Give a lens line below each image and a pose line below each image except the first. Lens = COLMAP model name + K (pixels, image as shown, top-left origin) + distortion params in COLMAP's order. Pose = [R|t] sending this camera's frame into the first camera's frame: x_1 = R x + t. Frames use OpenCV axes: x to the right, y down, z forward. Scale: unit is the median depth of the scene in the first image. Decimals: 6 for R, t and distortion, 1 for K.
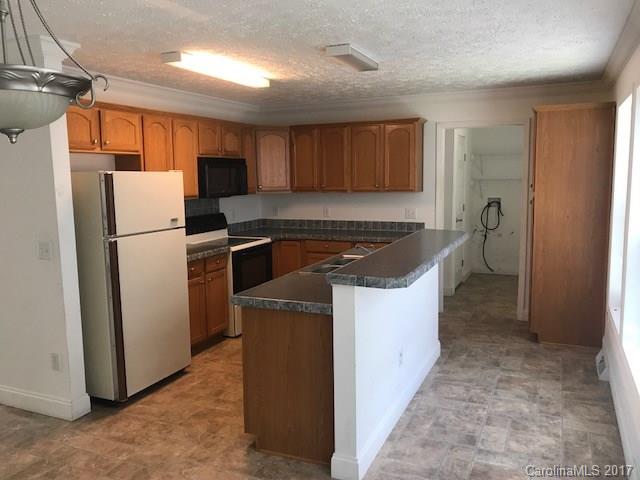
lens RADIAL K [[525.2, 0, 320.0], [0, 525.2, 240.0], [0, 0, 1]] dist [0.001366, -0.000008]
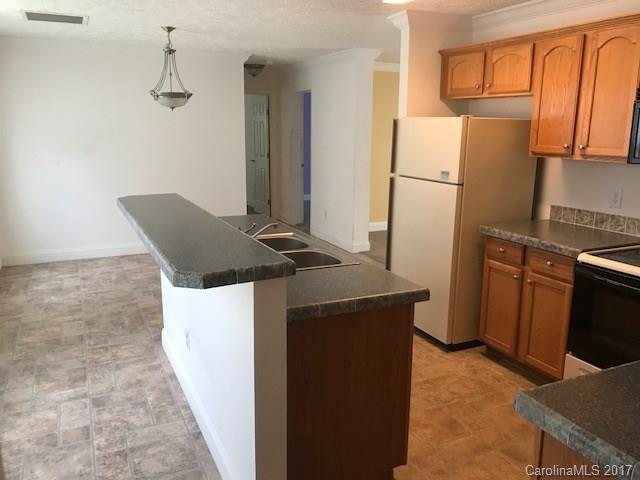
lens RADIAL K [[525.2, 0, 320.0], [0, 525.2, 240.0], [0, 0, 1]] dist [0.001366, -0.000008]
pose [[-0.649330, 0.171633, -0.740887, 0.617279], [-0.093468, 0.948805, 0.301716, -0.206438], [0.754742, 0.265162, -0.600045, 1.626643]]
